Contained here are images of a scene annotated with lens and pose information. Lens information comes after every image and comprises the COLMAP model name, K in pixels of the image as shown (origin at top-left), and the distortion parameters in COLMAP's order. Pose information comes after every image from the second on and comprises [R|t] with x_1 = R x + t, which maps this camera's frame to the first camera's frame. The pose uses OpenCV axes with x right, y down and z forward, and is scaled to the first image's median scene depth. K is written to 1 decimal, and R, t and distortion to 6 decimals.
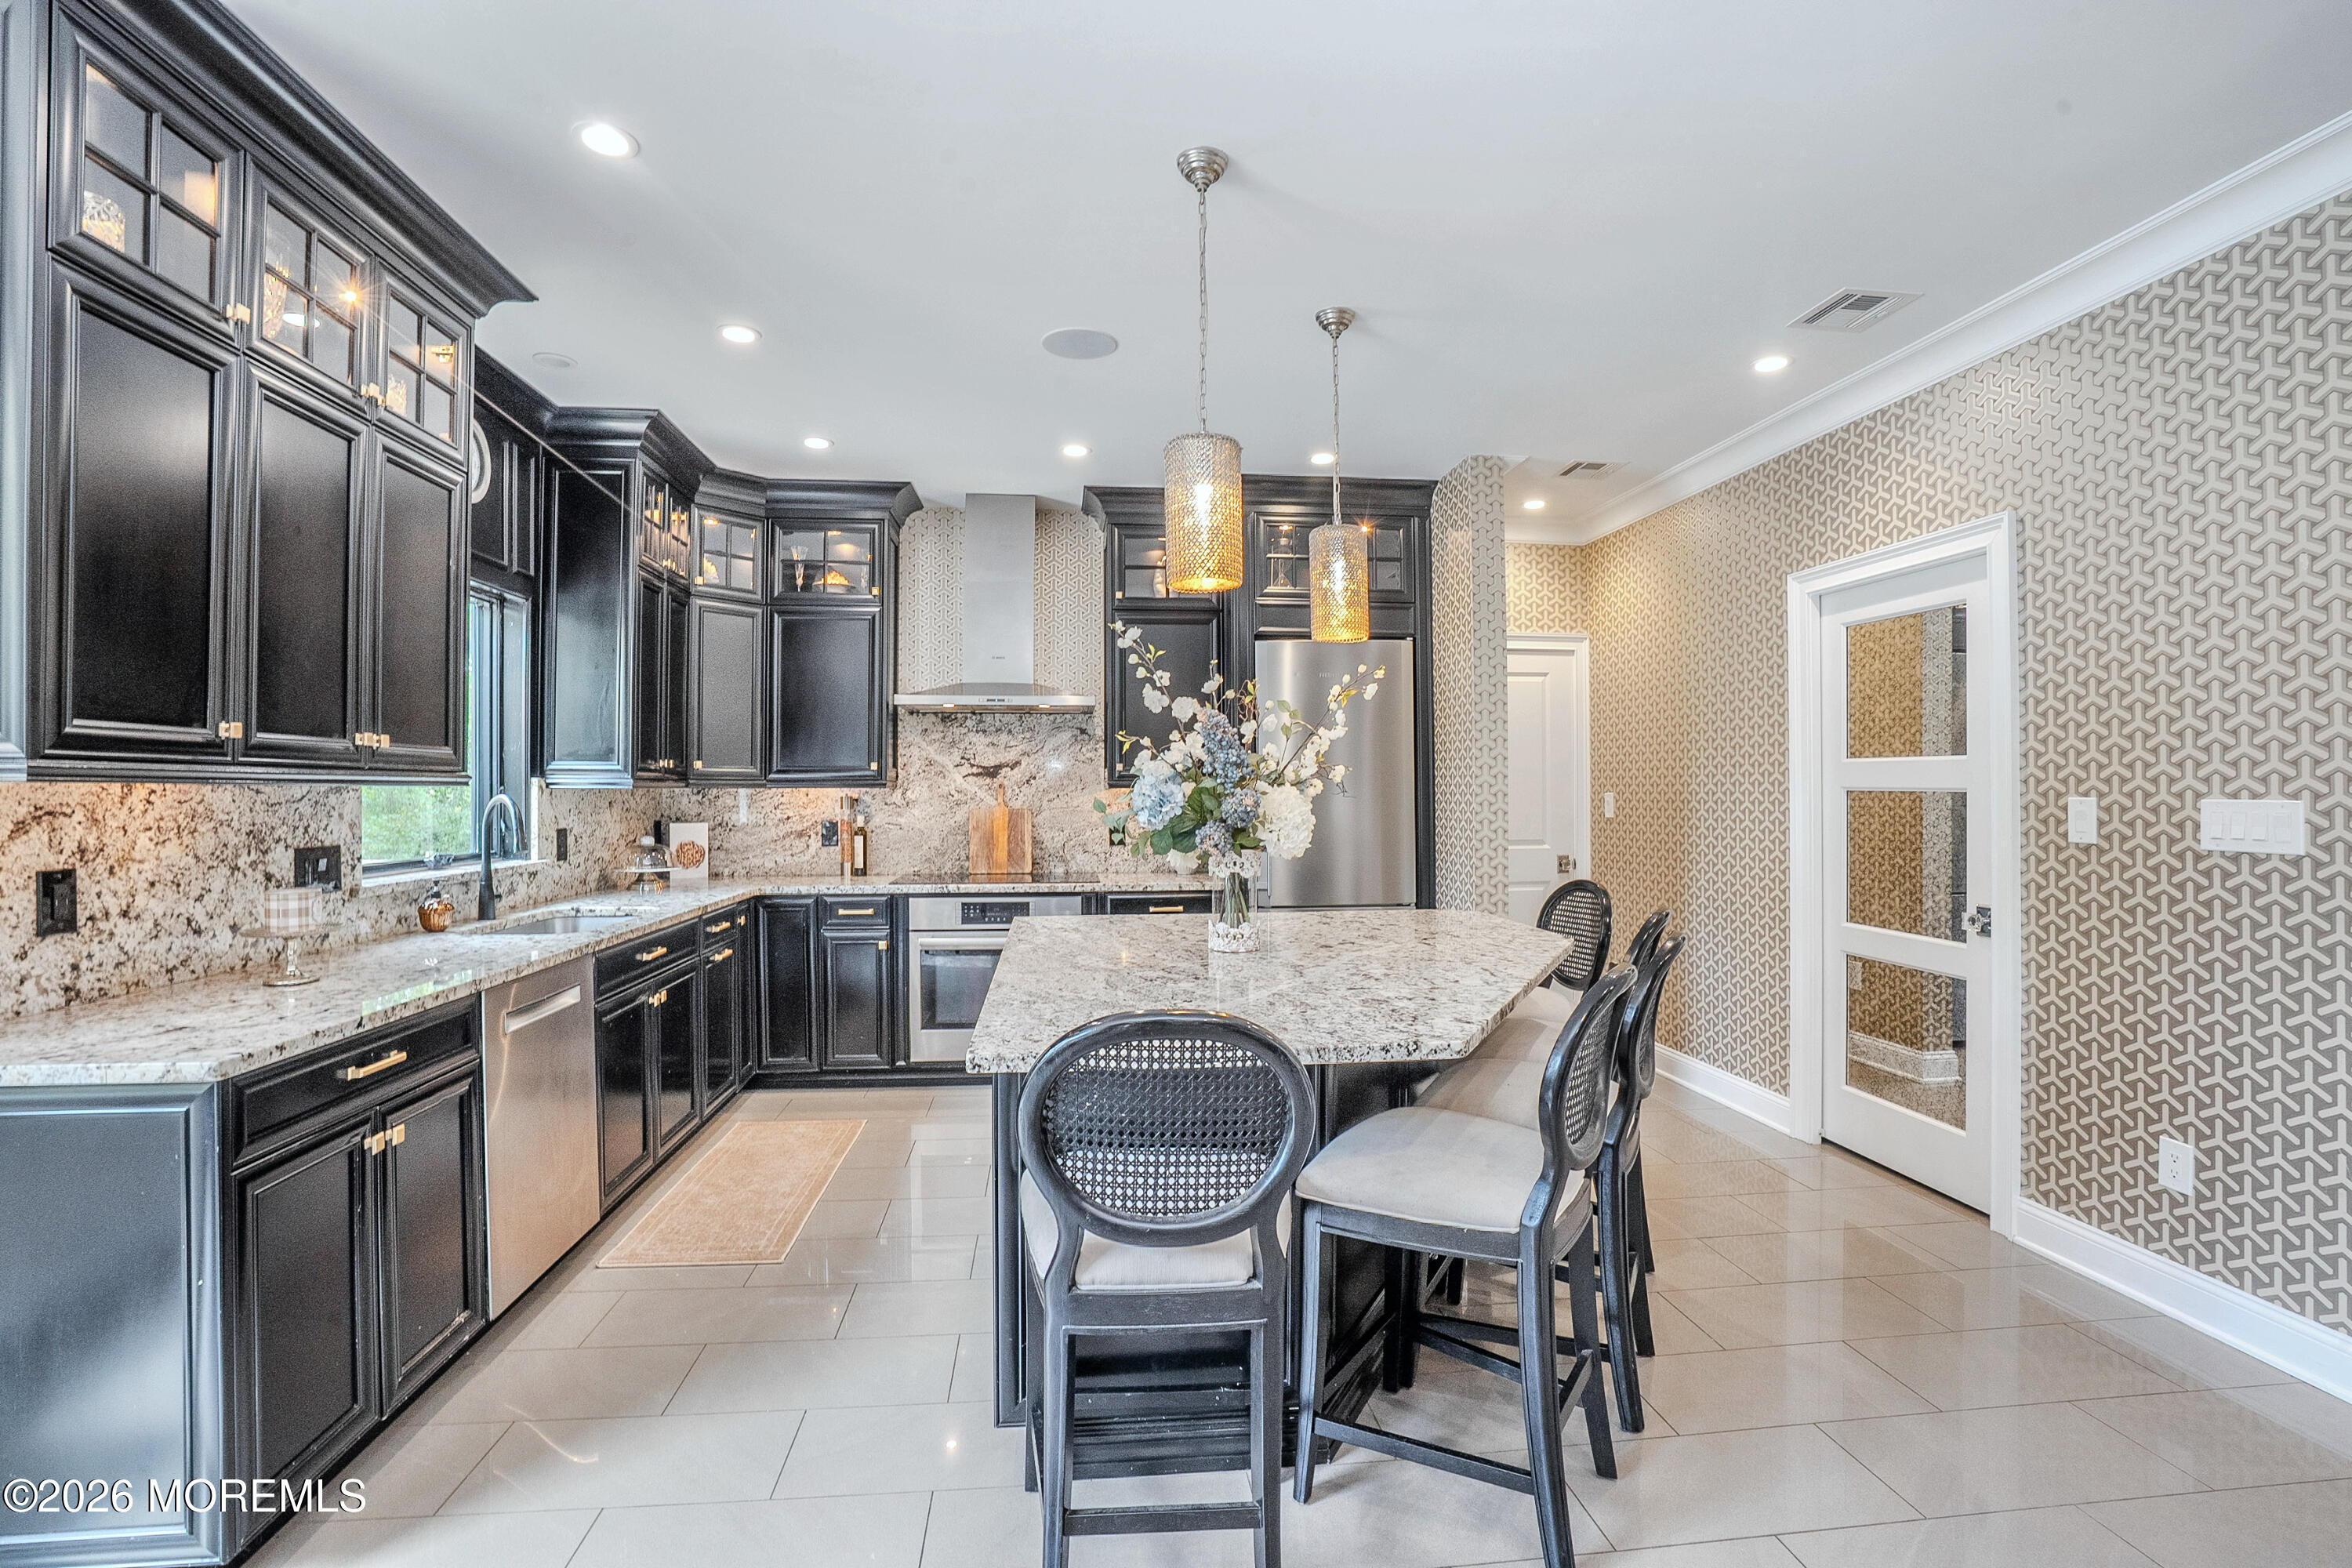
lens RADIAL K [[1080.1, 0, 1170.1], [0, 1080.1, 781.2], [0, 0, 1]] dist [-0.065373, 0.026920]
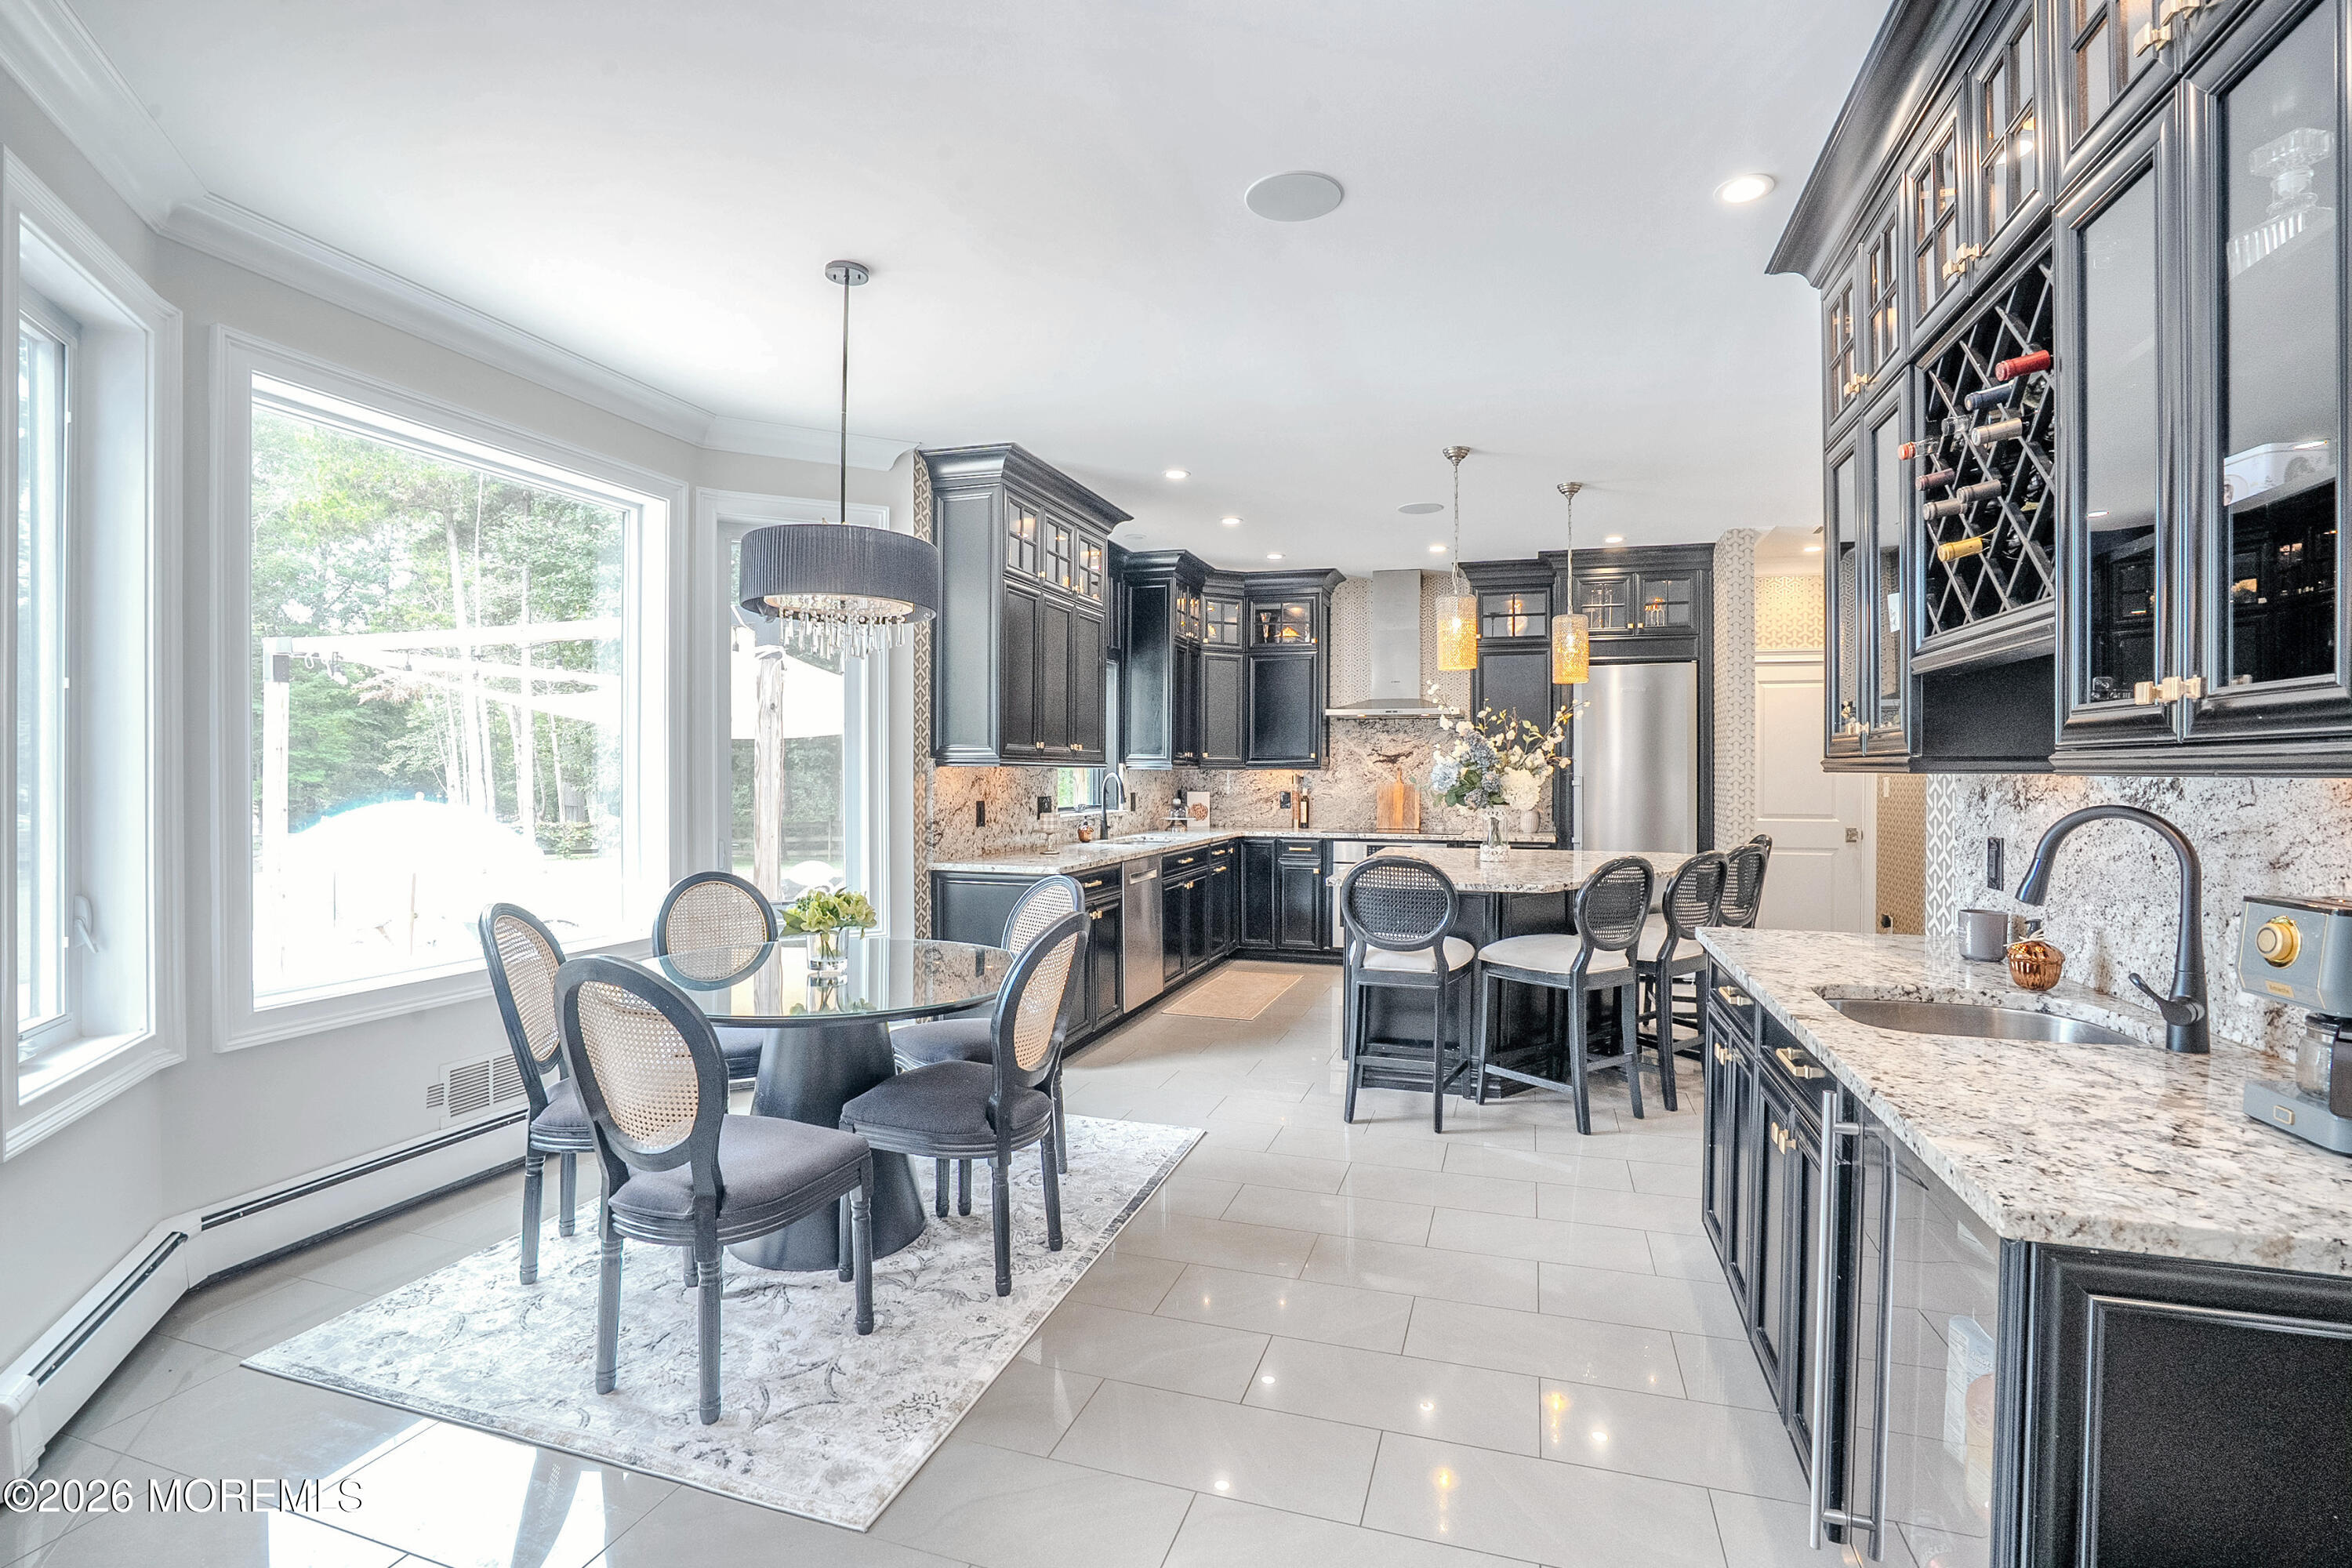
lens RADIAL K [[1080.1, 0, 1170.1], [0, 1080.1, 781.2], [0, 0, 1]] dist [-0.065373, 0.026920]
pose [[0.910745, 0.008446, -0.412882, 0.190674], [-0.001723, 0.999860, 0.016652, -0.003171], [0.412965, -0.014455, 0.910632, -0.529232]]
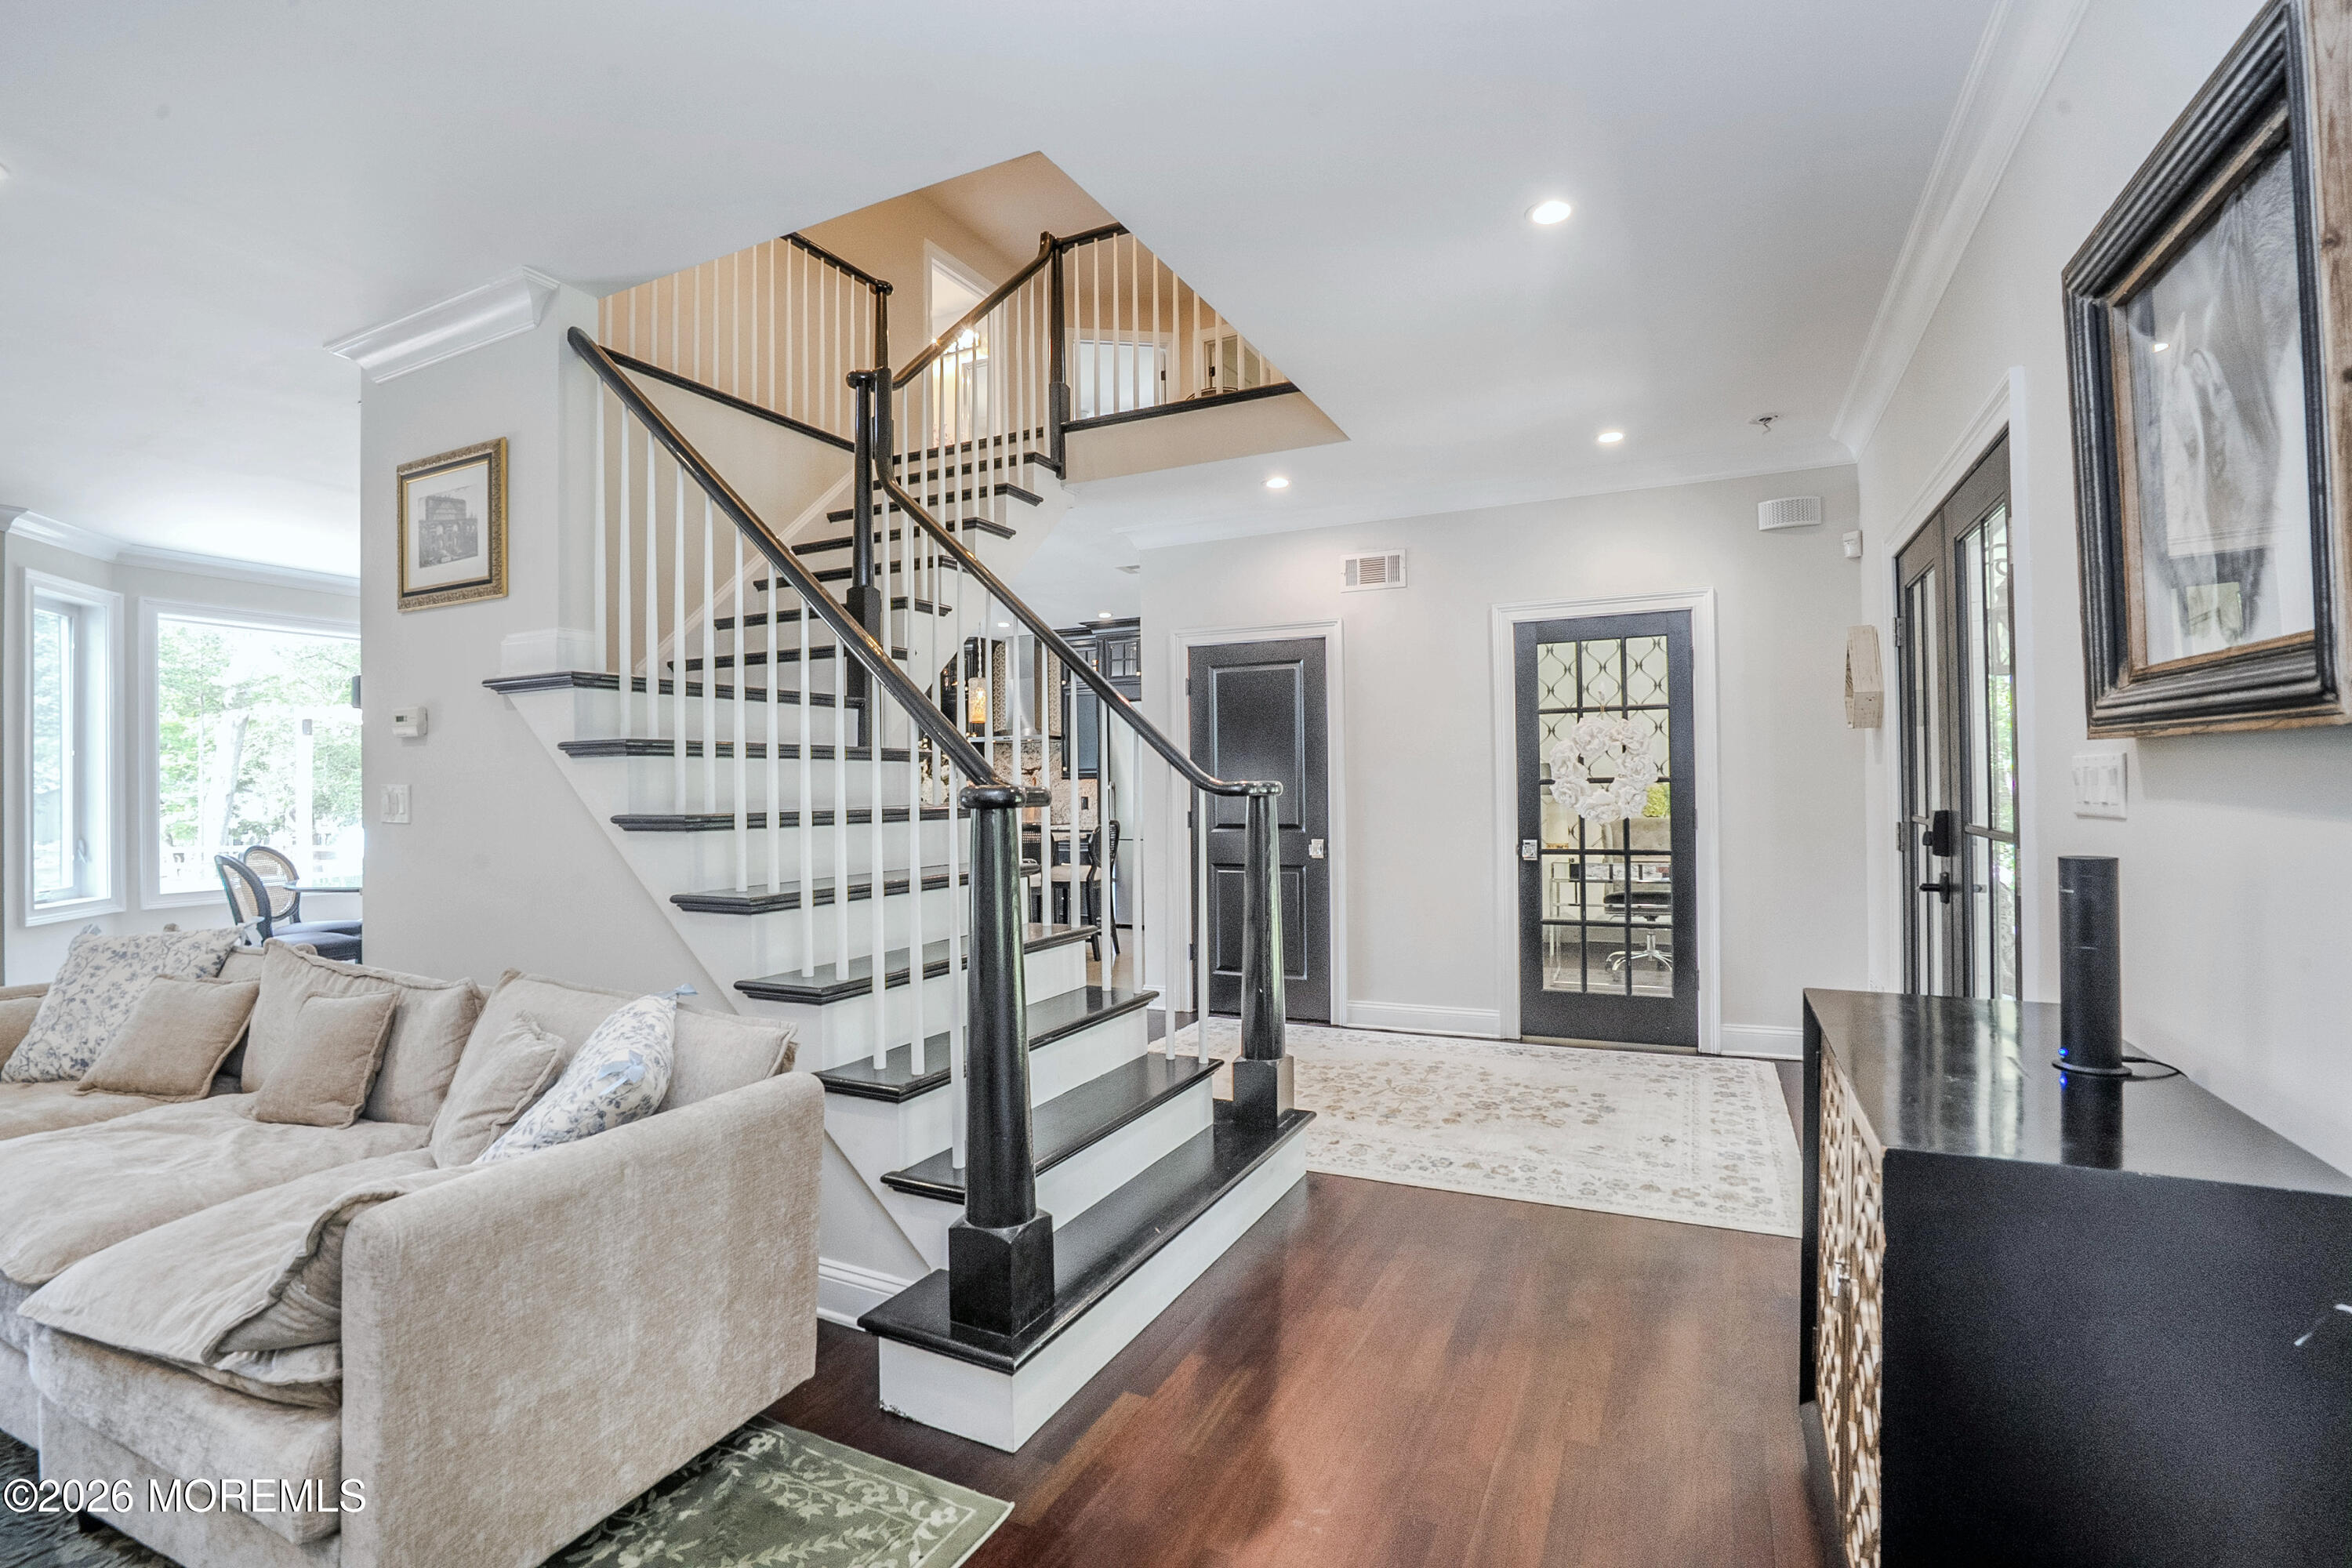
lens RADIAL K [[1080.1, 0, 1170.1], [0, 1080.1, 781.2], [0, 0, 1]] dist [-0.065373, 0.026920]
pose [[0.844827, -0.009530, -0.534954, 1.304980], [0.013556, 0.999902, 0.003596, 0.005567], [0.534867, -0.010290, 0.844873, -0.643301]]
